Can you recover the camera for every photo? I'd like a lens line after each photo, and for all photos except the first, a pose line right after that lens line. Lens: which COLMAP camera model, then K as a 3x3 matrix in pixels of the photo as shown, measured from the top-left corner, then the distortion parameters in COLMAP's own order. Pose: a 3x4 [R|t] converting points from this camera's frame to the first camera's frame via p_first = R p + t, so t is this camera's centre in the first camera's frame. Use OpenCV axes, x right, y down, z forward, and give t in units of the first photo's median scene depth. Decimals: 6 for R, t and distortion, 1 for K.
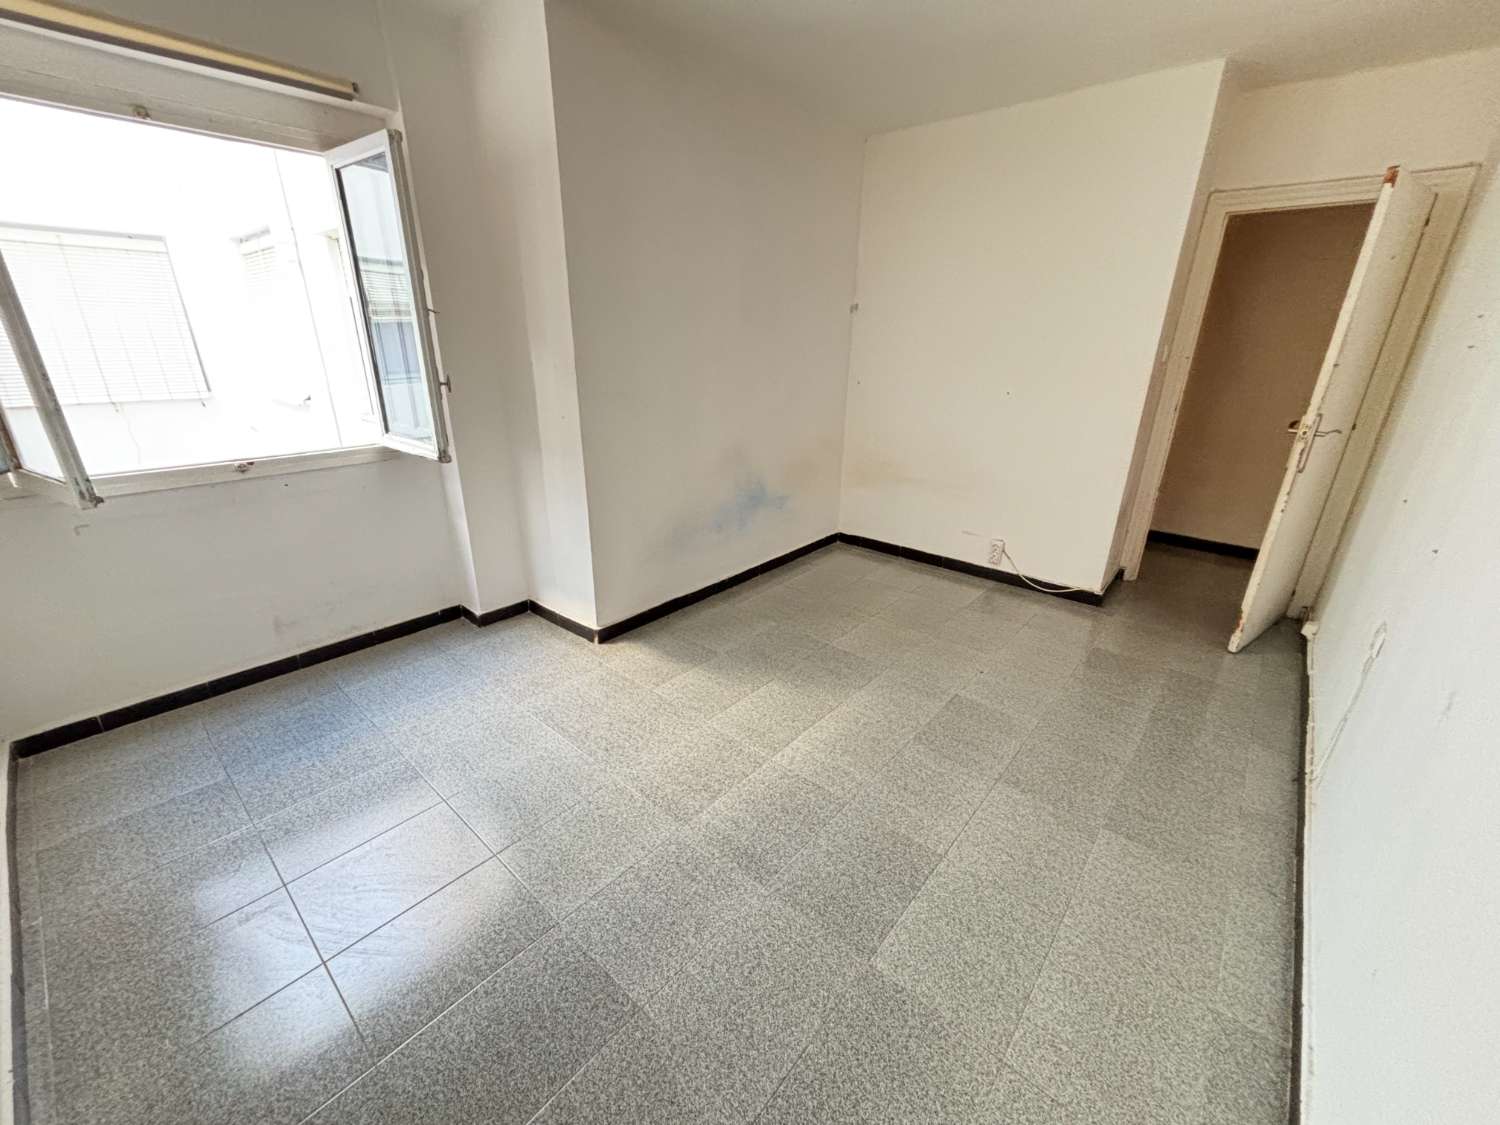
lens RADIAL K [[604.6, 0, 744.5], [0, 604.6, 568.1], [0, 0, 1]] dist [0.000276, 0.001382]
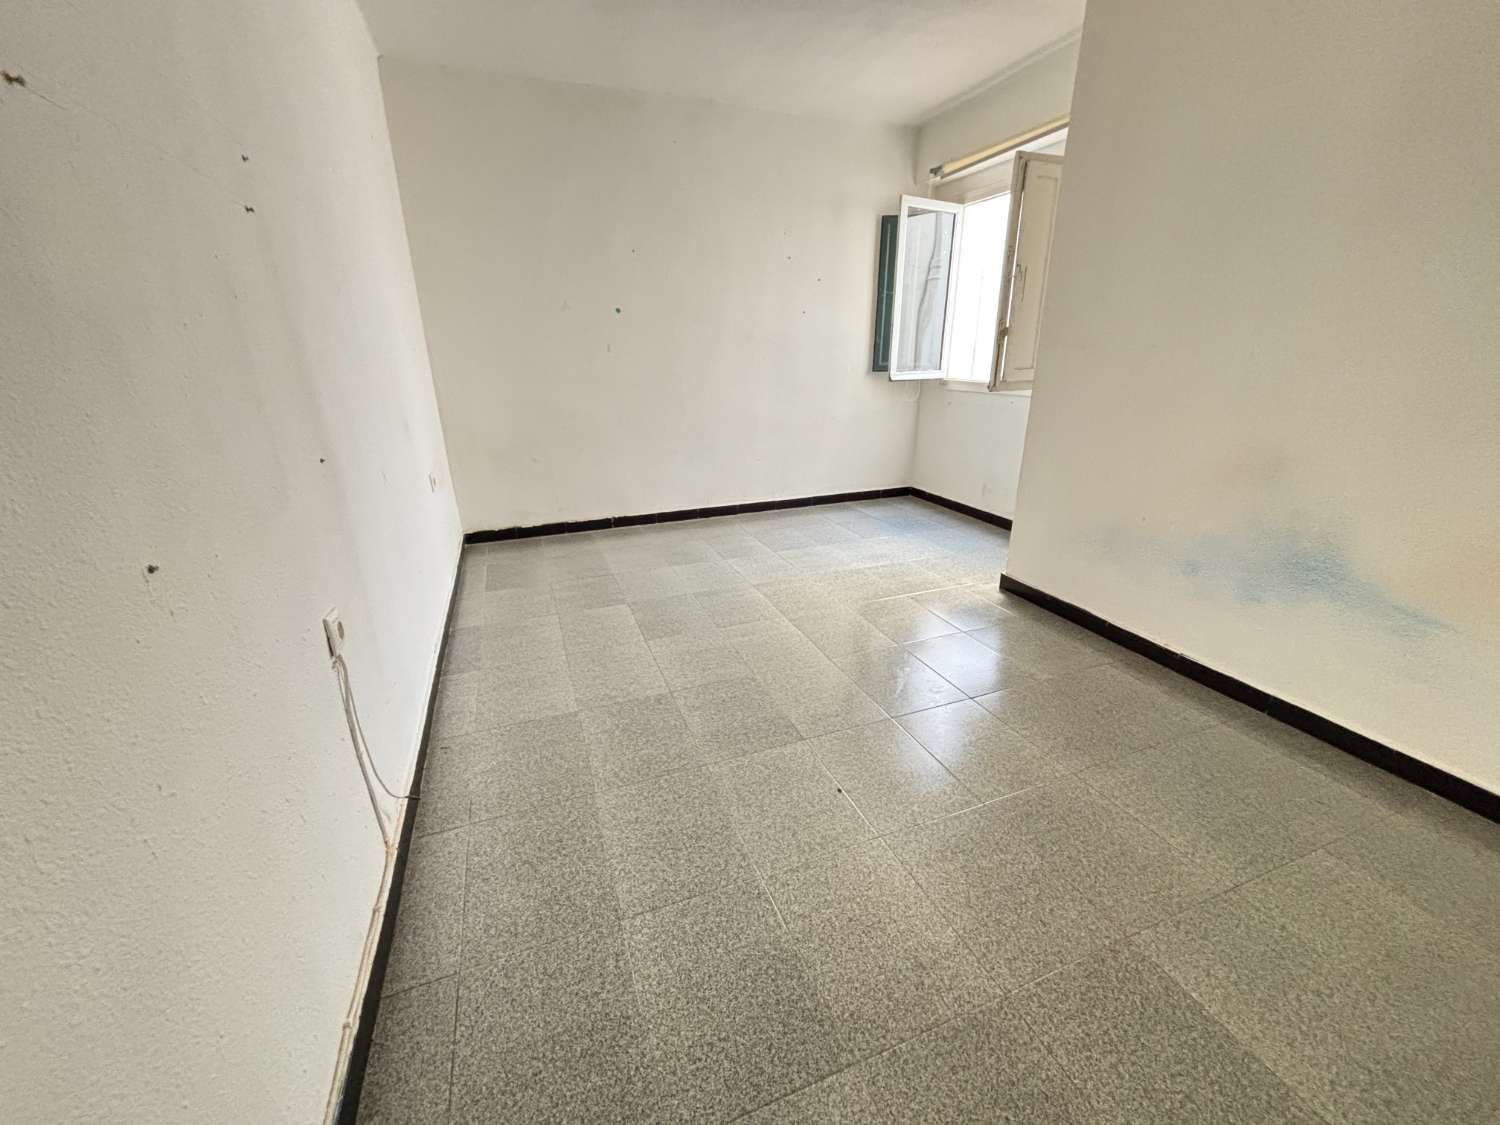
lens RADIAL K [[604.6, 0, 745.6], [0, 604.6, 561.9], [0, 0, 1]] dist [0.000276, 0.001382]
pose [[-0.470969, 0.278392, -0.837070, 1.091759], [-0.317787, 0.831645, 0.455388, -0.327252], [0.822922, 0.480483, -0.303210, 1.231267]]
